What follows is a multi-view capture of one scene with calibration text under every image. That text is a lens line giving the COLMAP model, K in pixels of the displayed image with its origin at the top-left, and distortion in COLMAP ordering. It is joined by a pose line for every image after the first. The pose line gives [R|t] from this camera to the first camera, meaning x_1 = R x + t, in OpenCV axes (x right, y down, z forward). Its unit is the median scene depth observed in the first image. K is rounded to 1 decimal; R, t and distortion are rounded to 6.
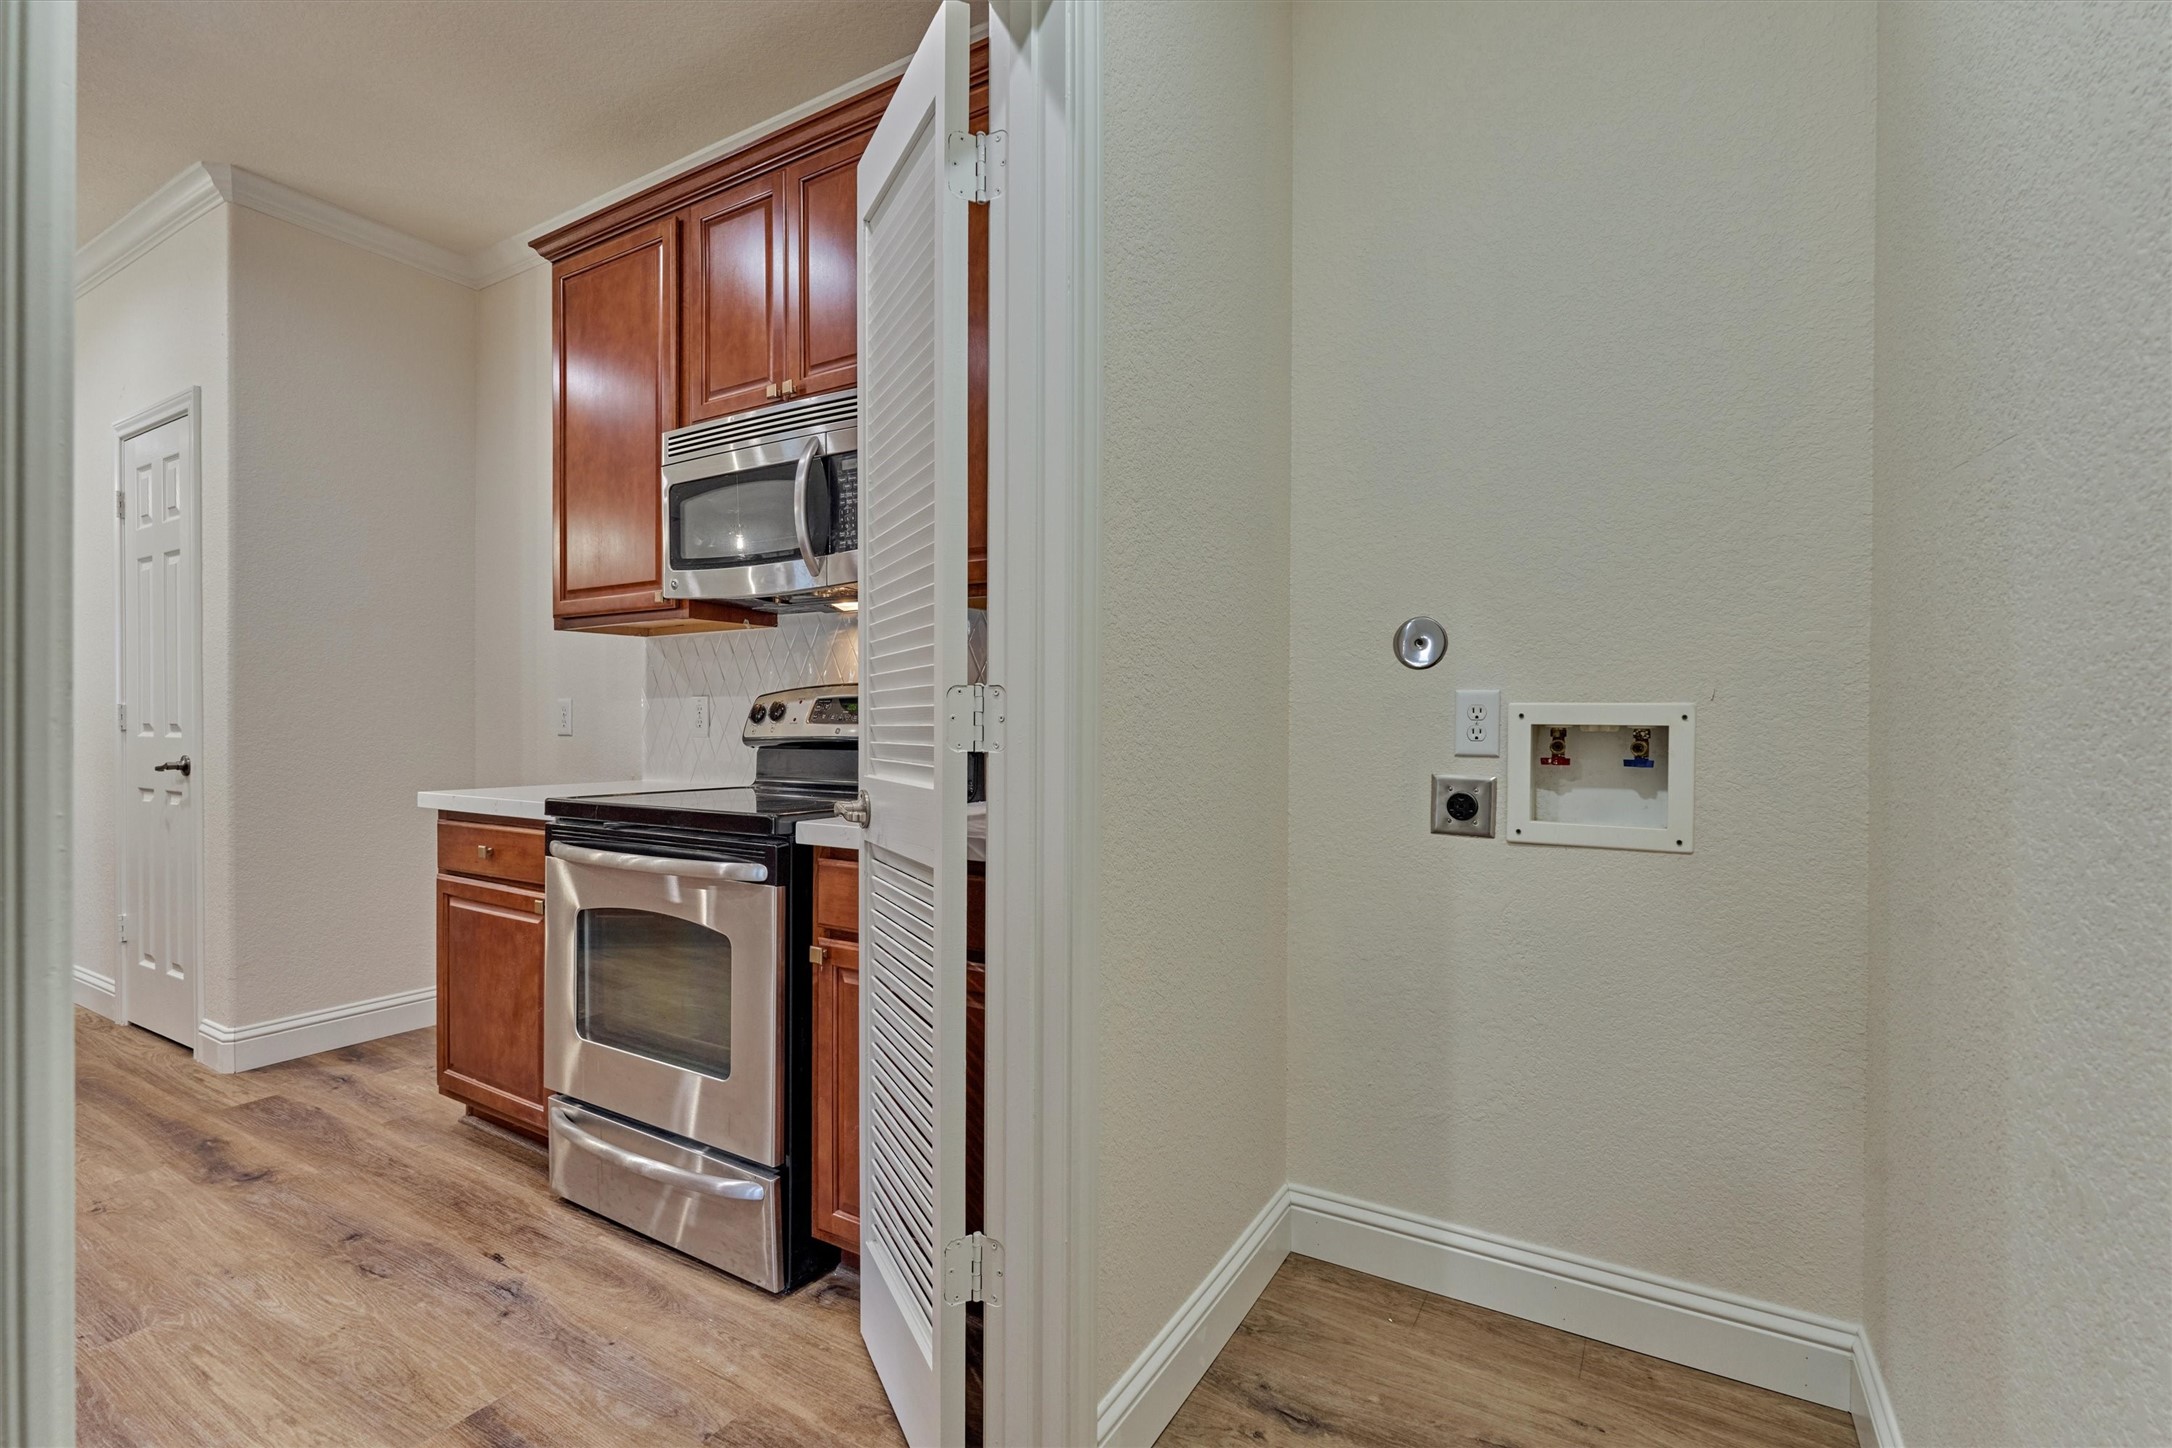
lens RADIAL K [[987.7, 0, 1086.0], [0, 987.7, 724.0], [0, 0, 1]] dist [-0.003642, -0.000204]
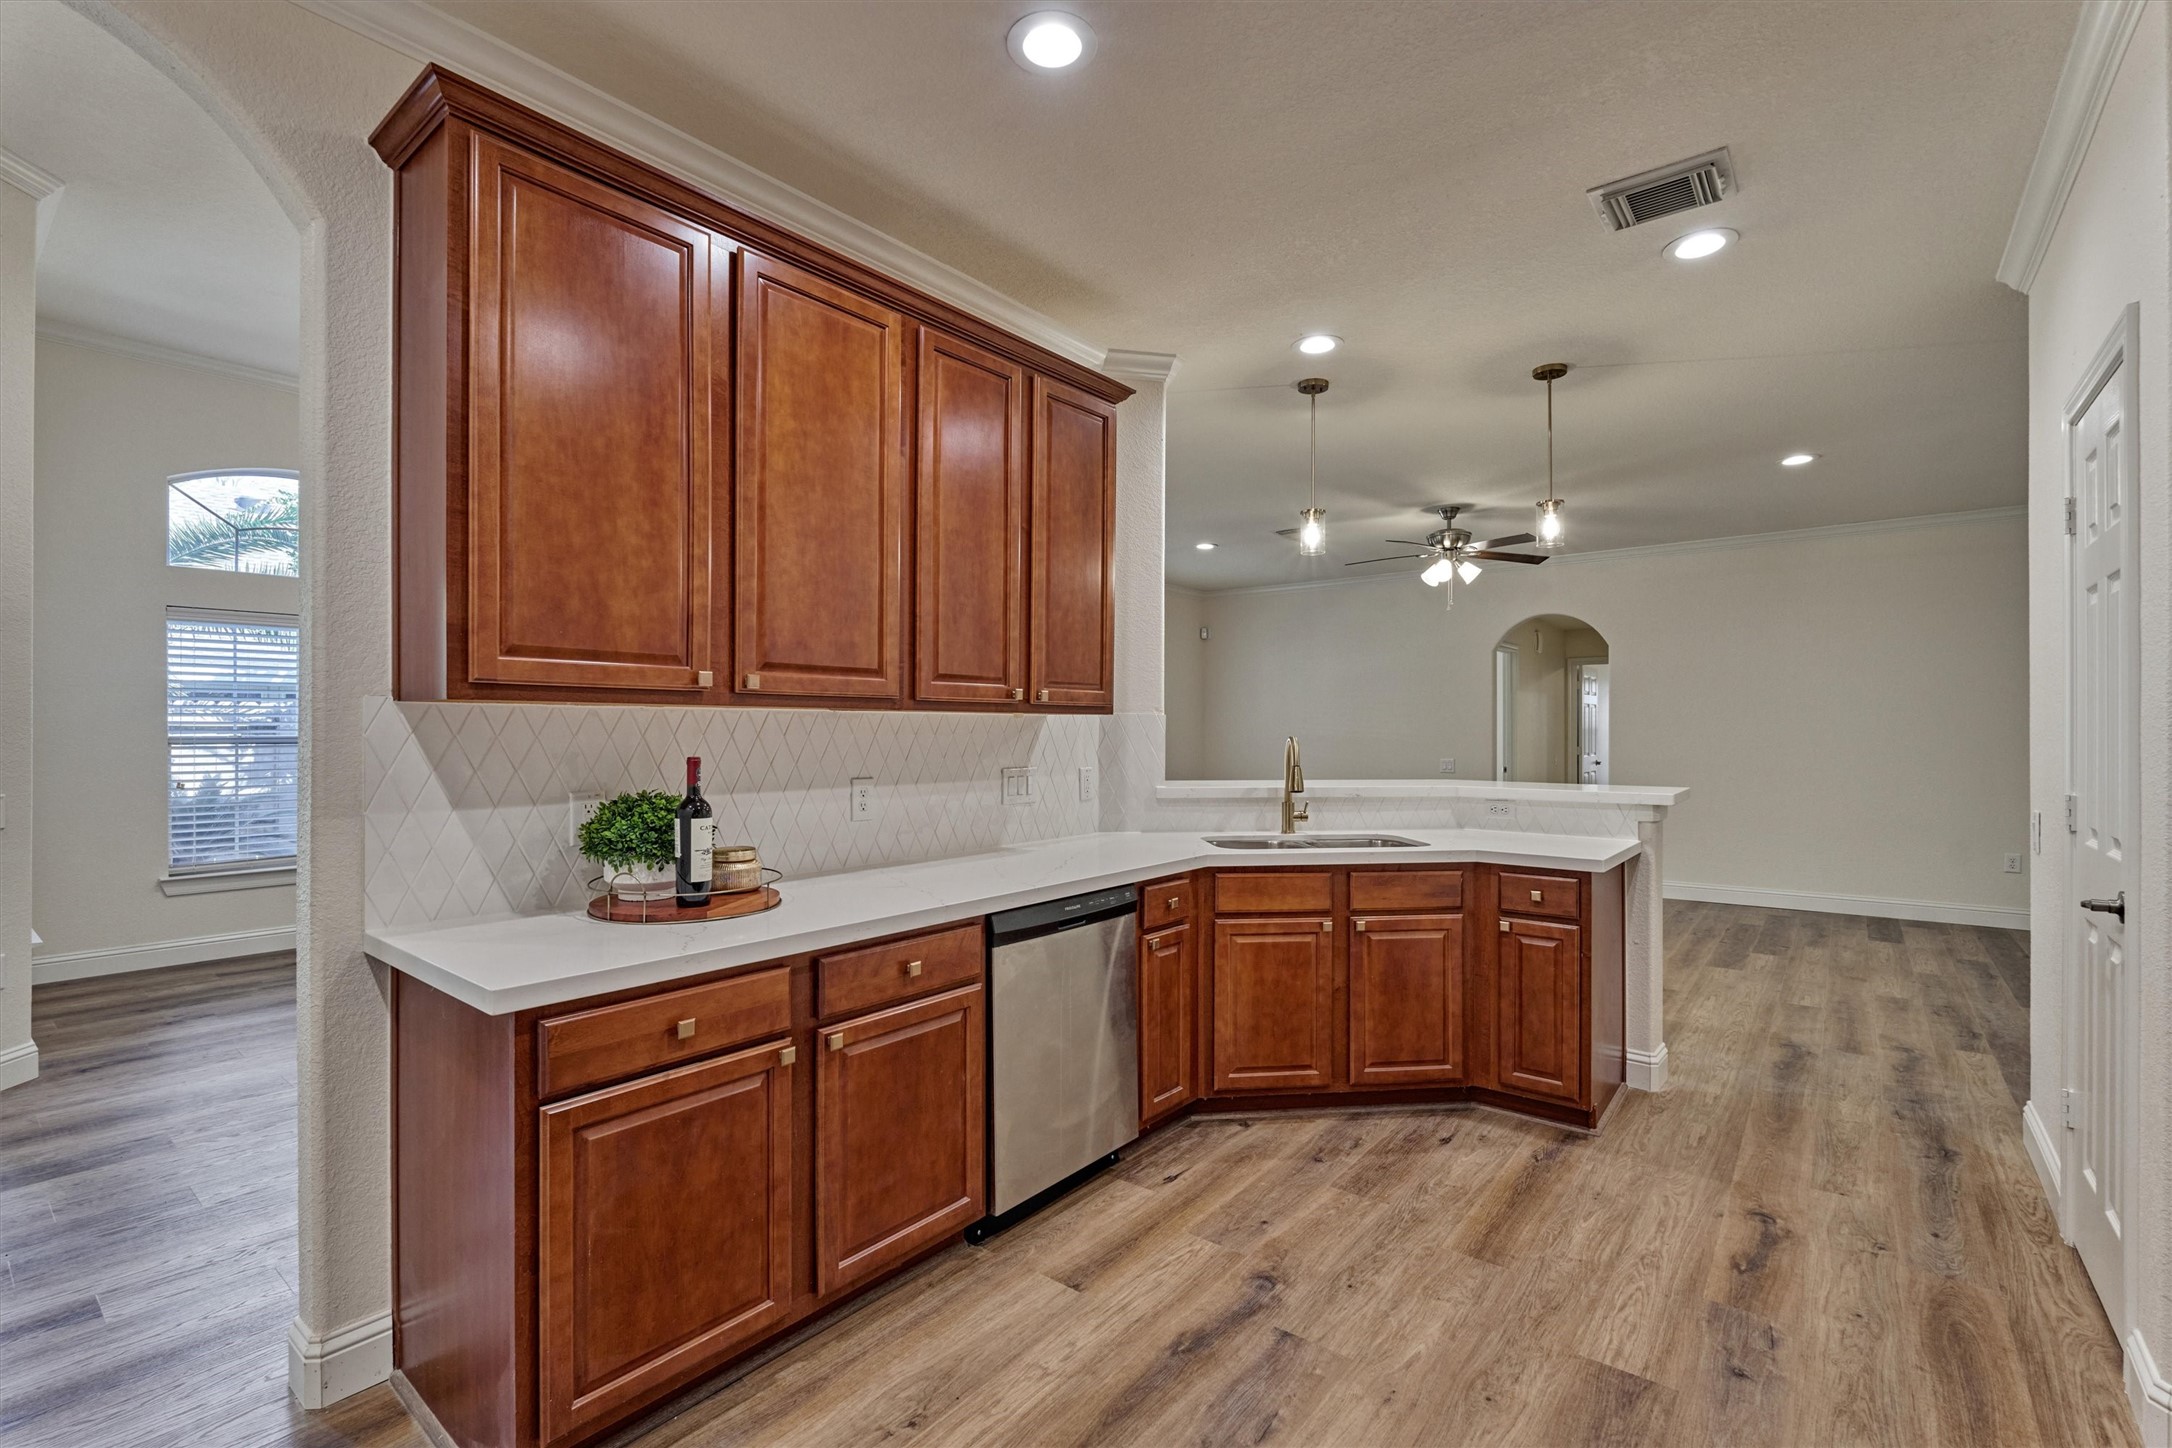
lens RADIAL K [[962.3, 0, 1088.2], [0, 962.3, 728.5], [0, 0, 1]] dist [-0.003390, -0.000581]
pose [[-0.132525, -0.001469, -0.991179, -0.266566], [-0.006331, 0.999980, -0.000636, -0.085979], [0.991159, 0.006191, -0.132531, 0.524023]]
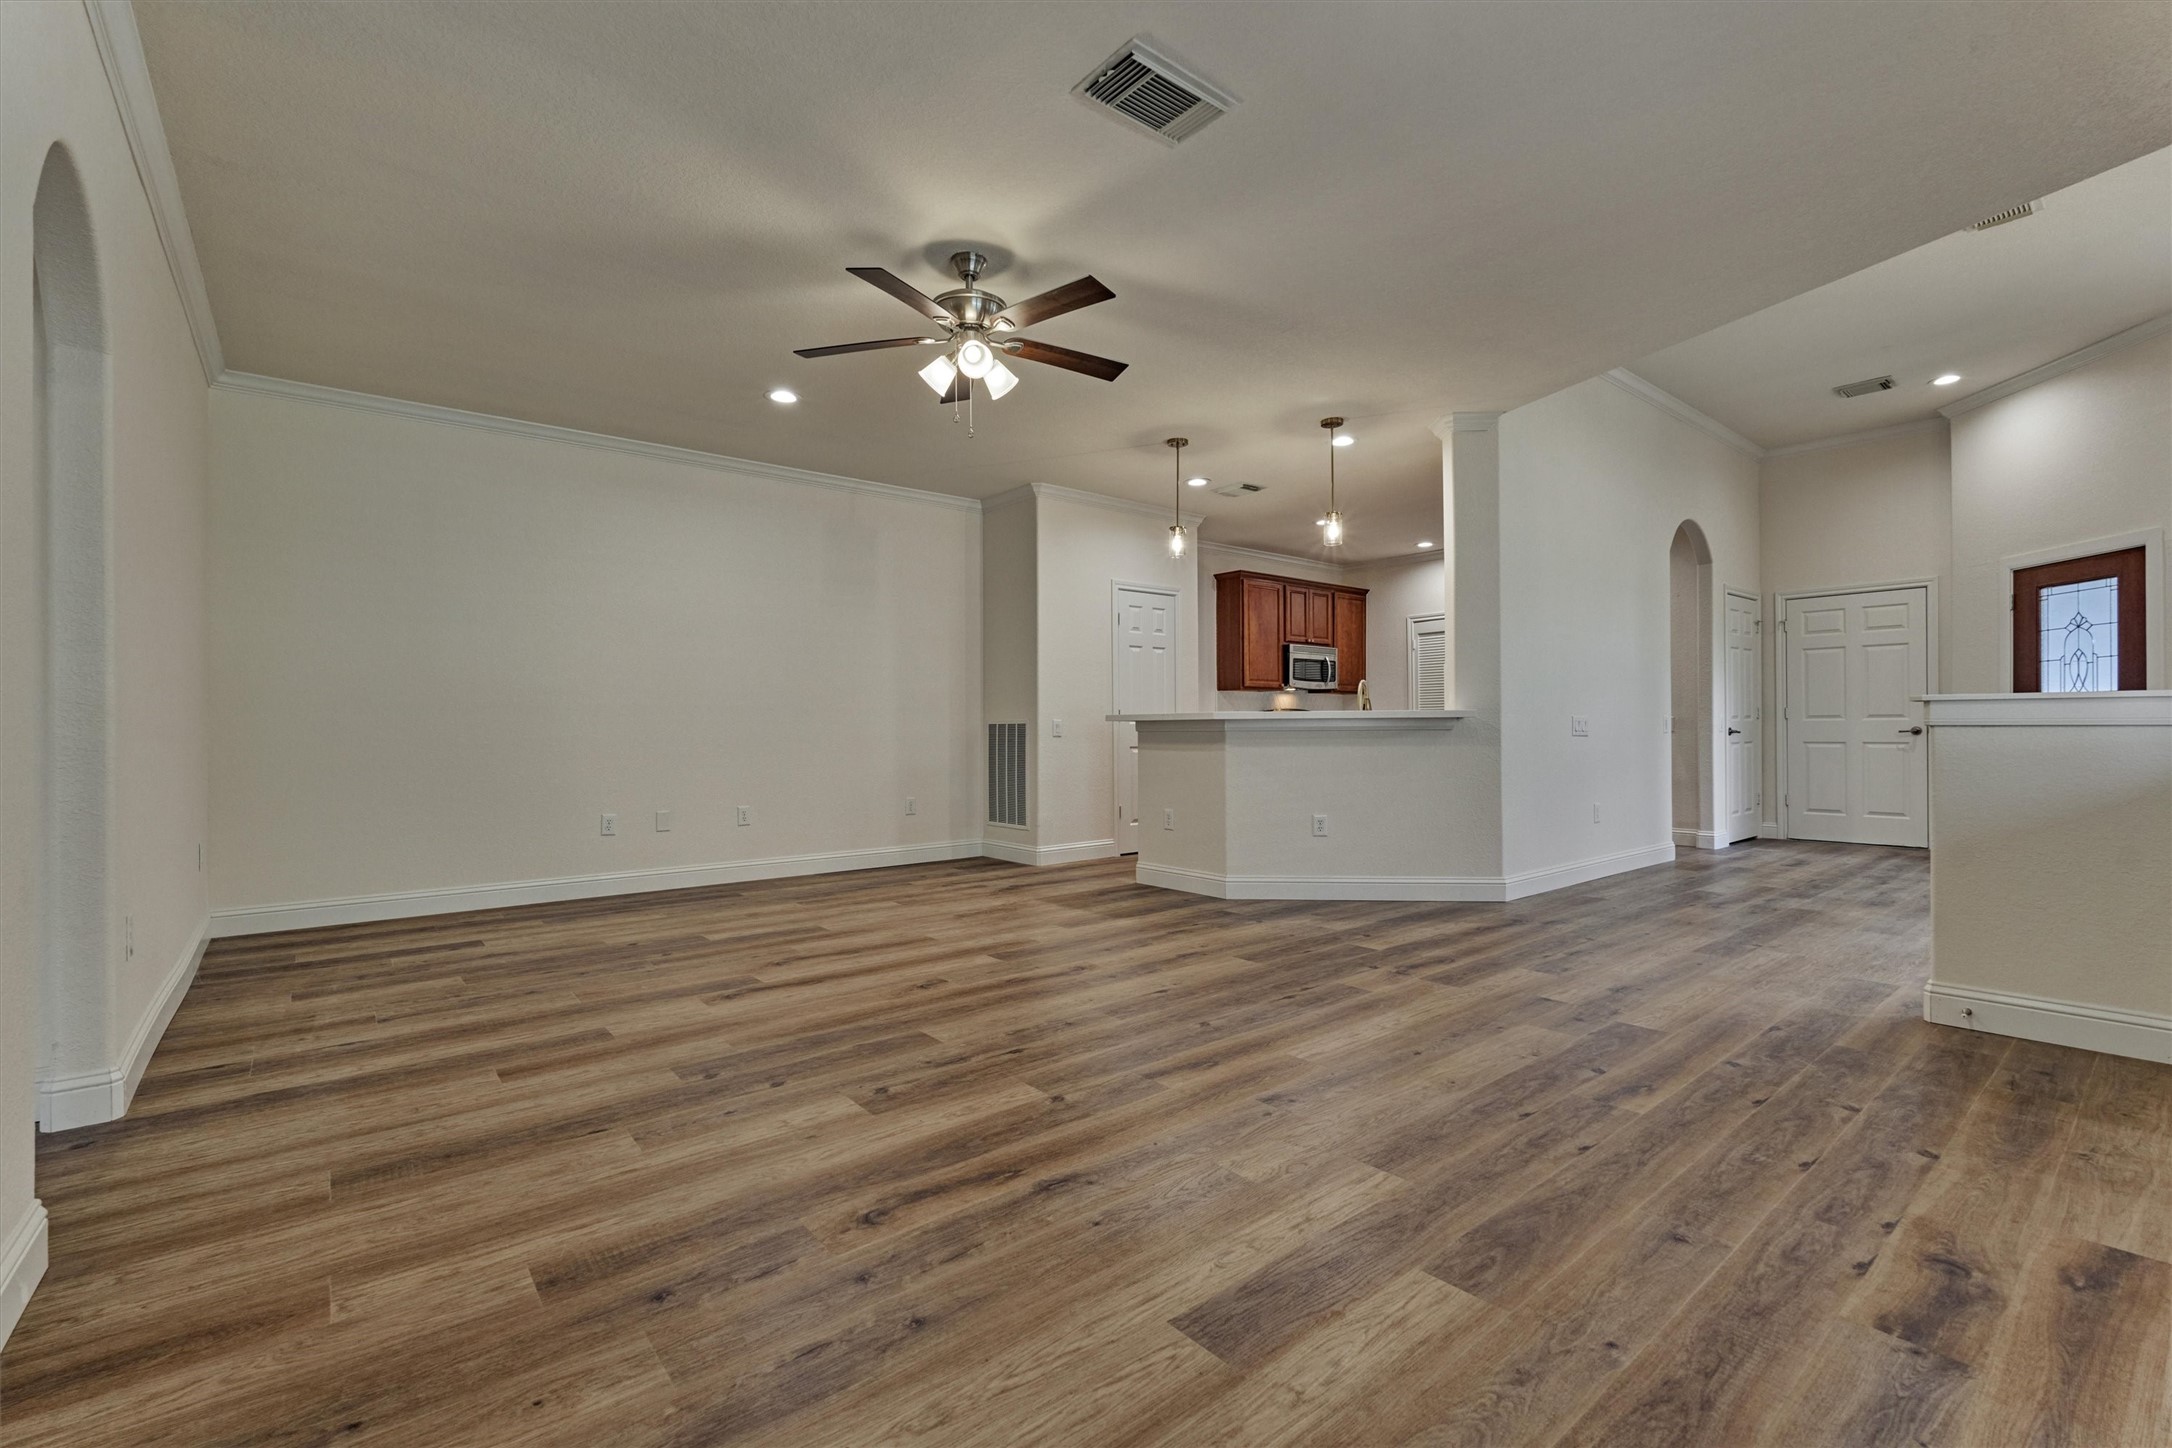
lens RADIAL K [[936.0, 0, 1081.2], [0, 936.0, 730.5], [0, 0, 1]] dist [-0.008077, -0.000041]
pose [[0.342613, -0.004347, 0.939467, -4.032671], [0.010400, 0.999946, 0.000834, 0.032799], [-0.939419, 0.009485, 0.342639, 0.499278]]
